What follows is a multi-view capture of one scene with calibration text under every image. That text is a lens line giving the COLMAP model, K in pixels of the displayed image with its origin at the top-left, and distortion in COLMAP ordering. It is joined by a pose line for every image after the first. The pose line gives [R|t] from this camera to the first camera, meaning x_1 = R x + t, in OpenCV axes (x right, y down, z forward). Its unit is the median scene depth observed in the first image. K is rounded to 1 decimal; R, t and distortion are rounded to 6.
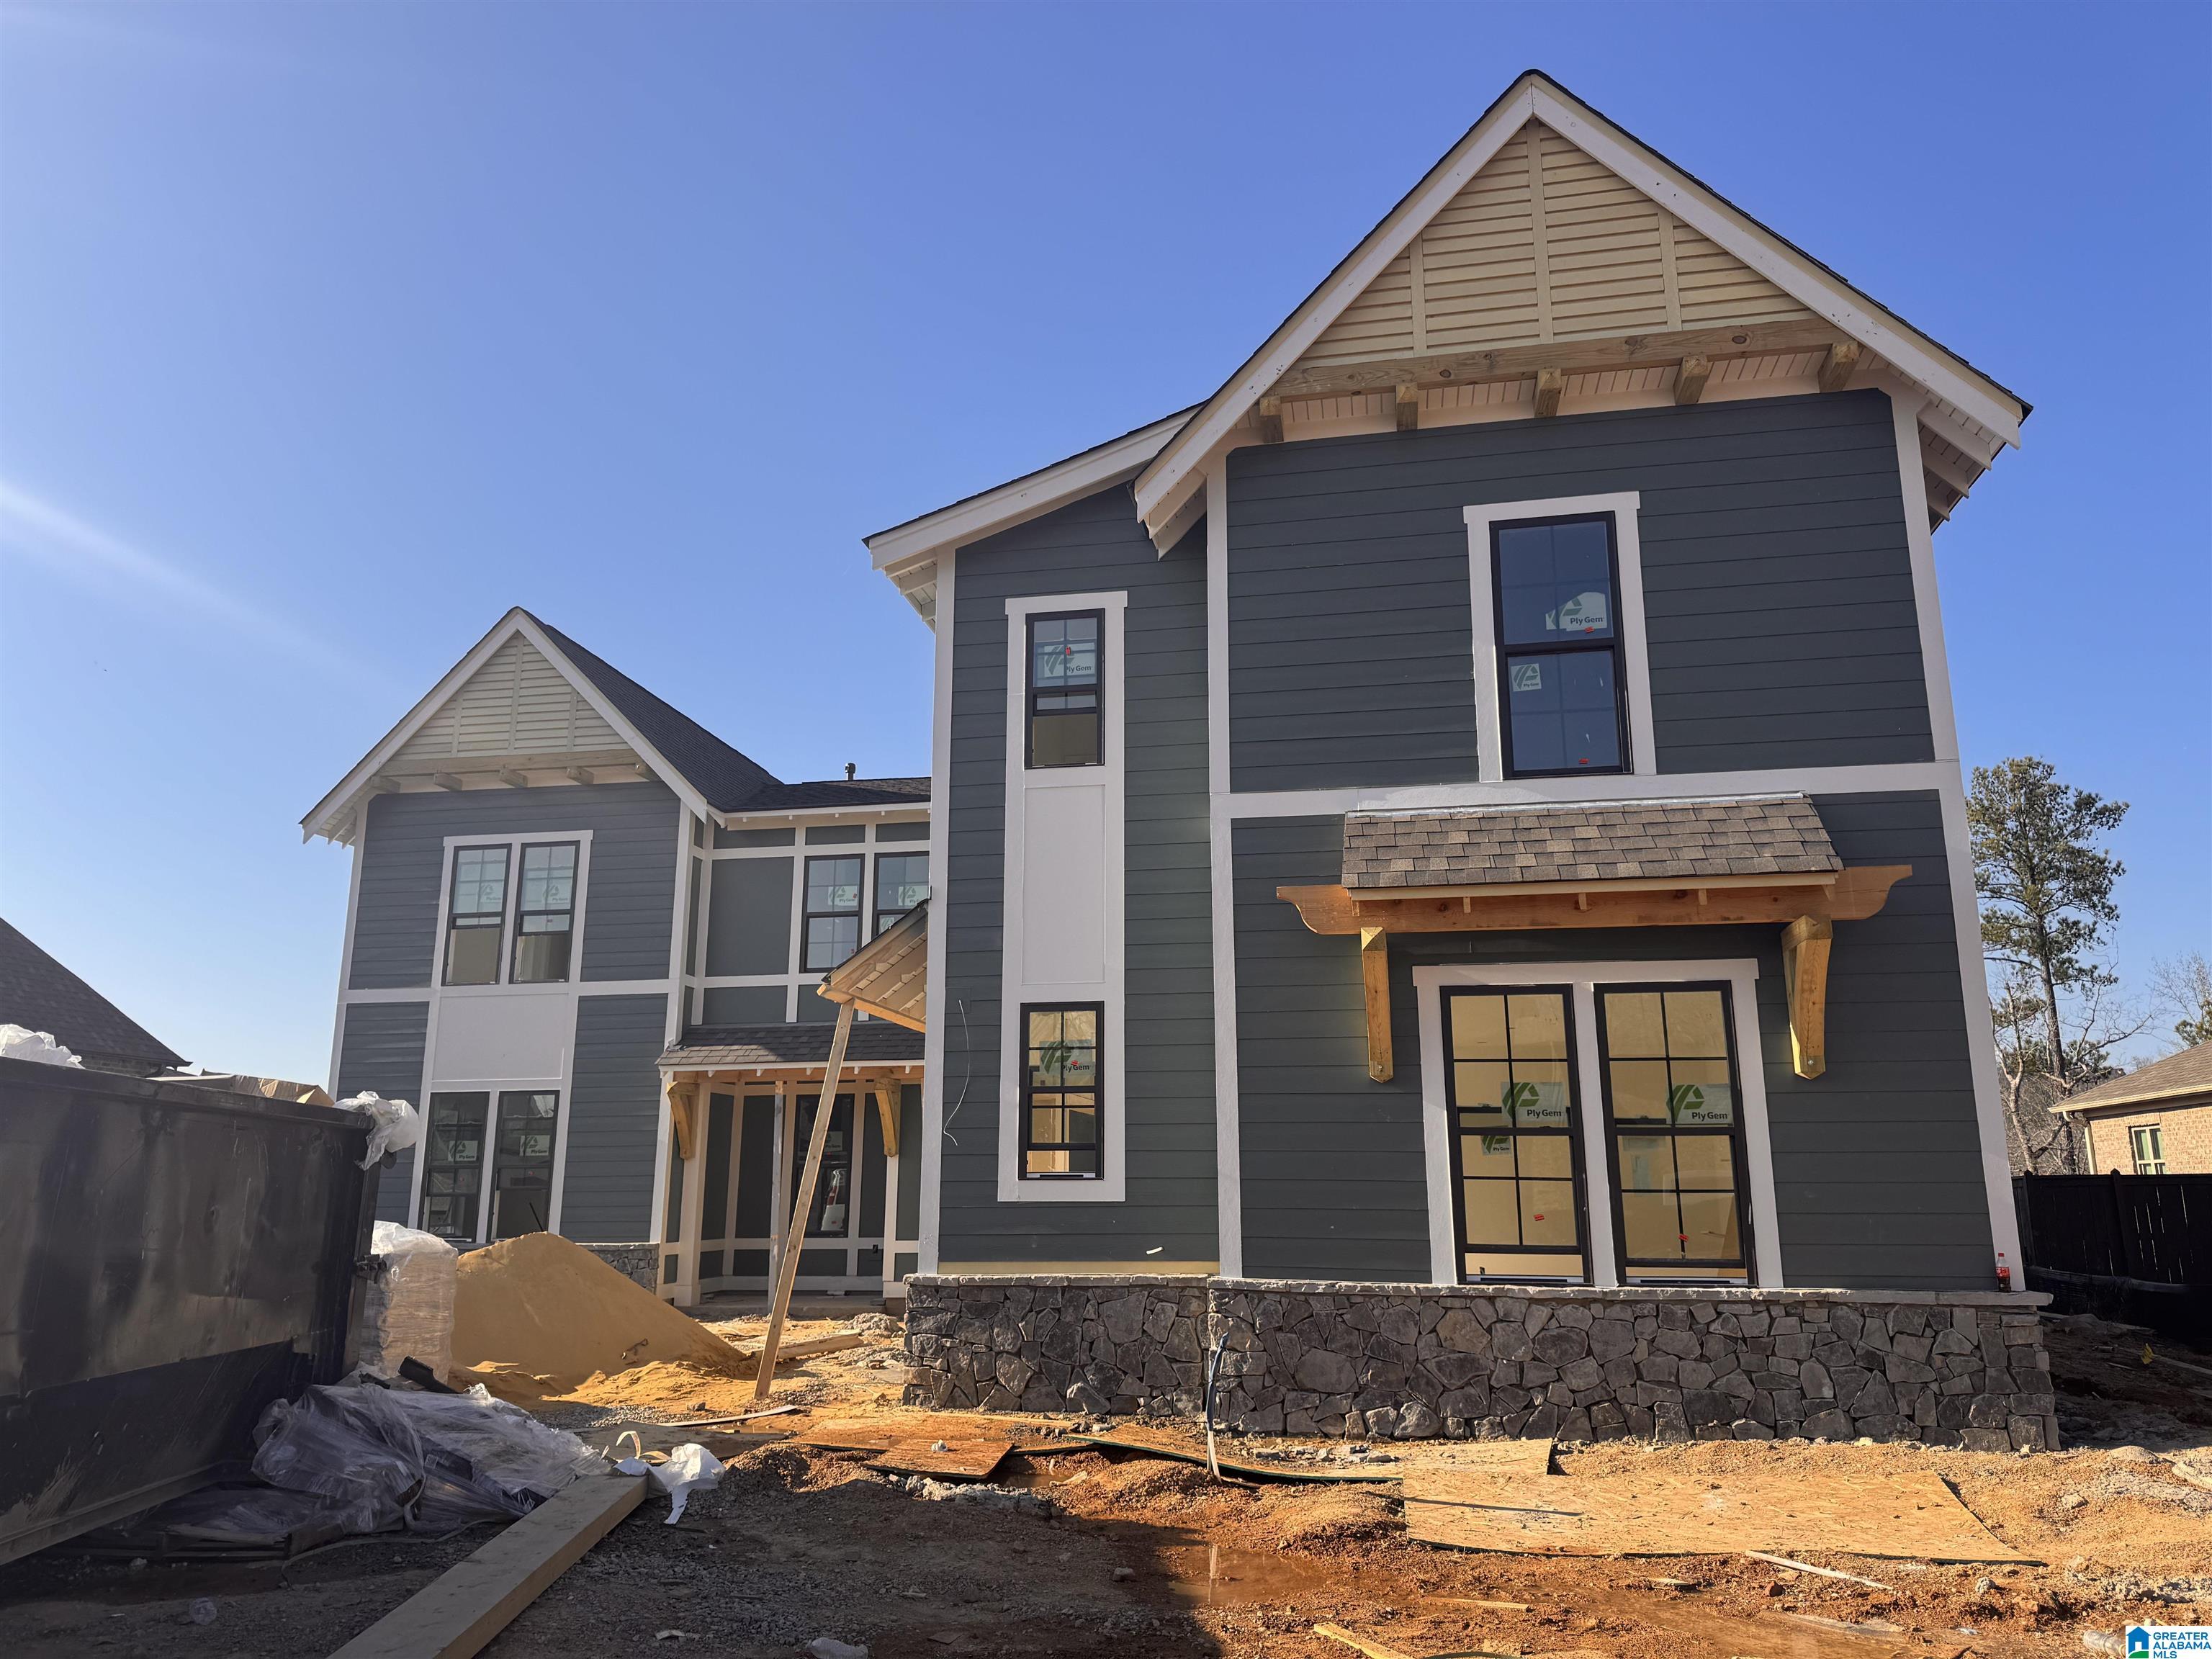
lens RADIAL K [[1542.4, 0, 1106.3], [0, 1542.4, 843.1], [0, 0, 1]] dist [-0.005601, -0.029035]
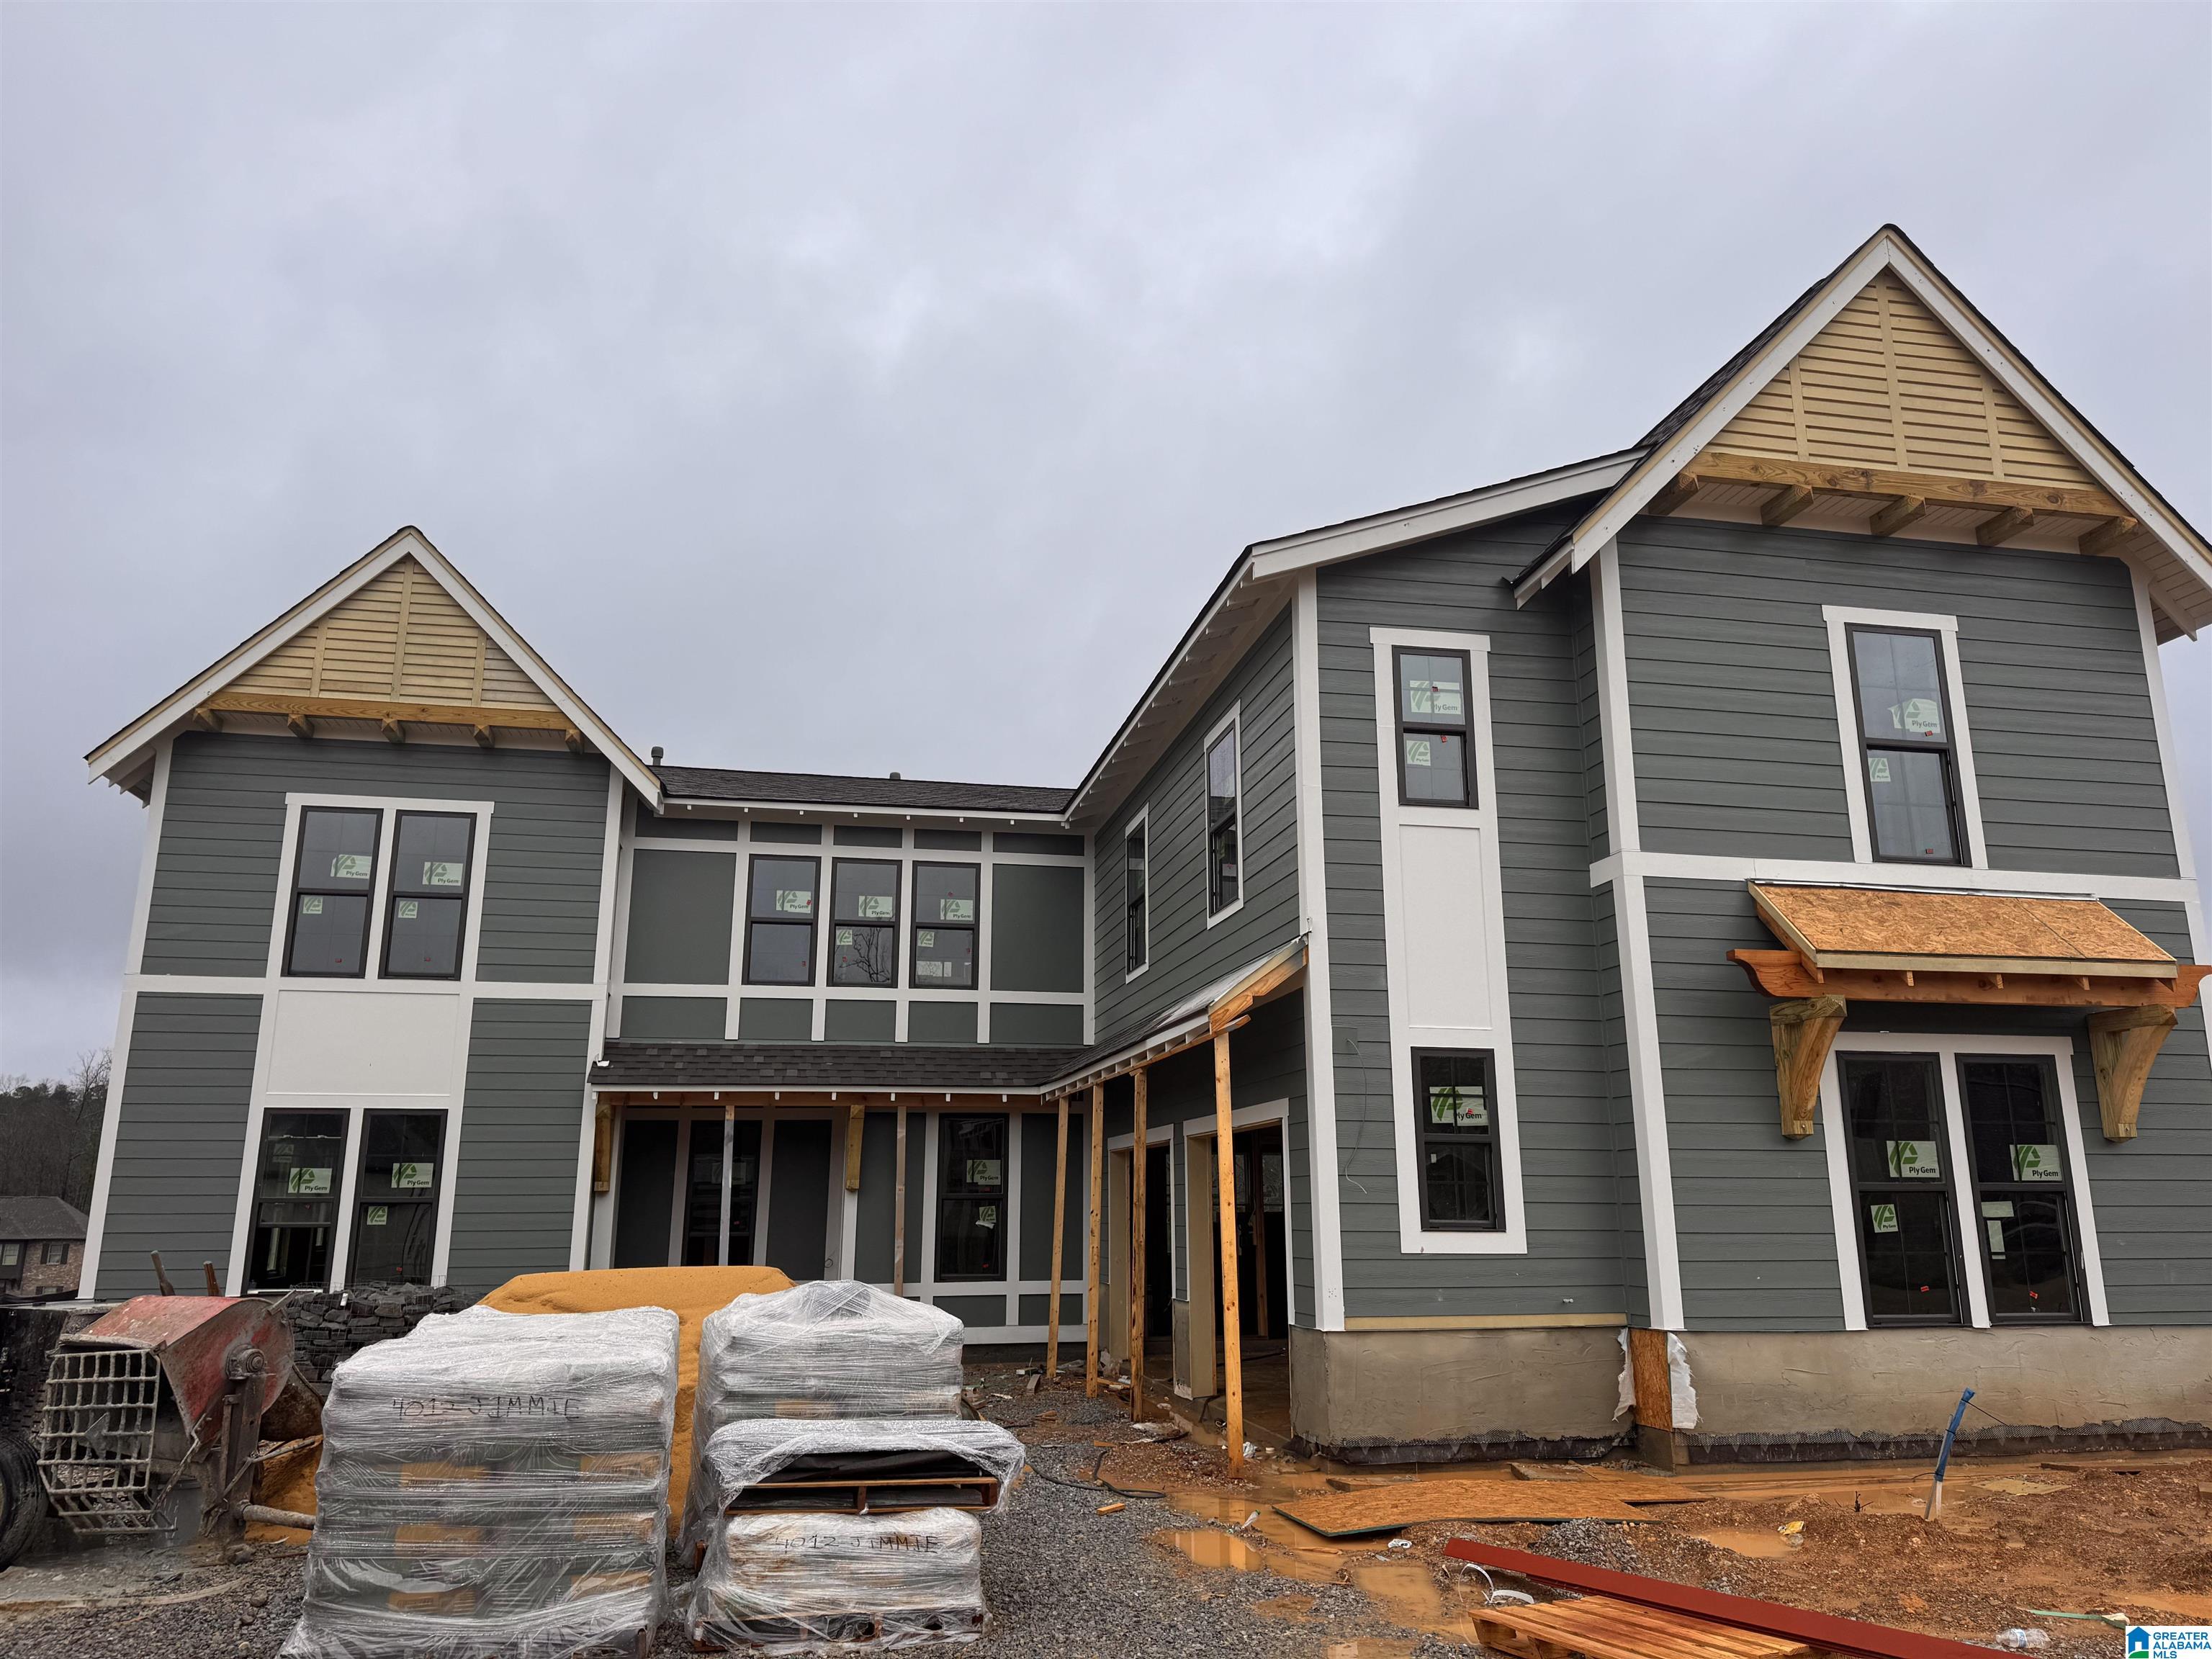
lens RADIAL K [[1542.4, 0, 1105.6], [0, 1542.4, 830.8], [0, 0, 1]] dist [-0.005601, -0.029035]
pose [[0.929737, 0.088916, 0.357329, -0.558385], [-0.081583, 0.996031, -0.035575, 0.017693], [-0.359074, 0.003924, 0.933301, 0.156601]]
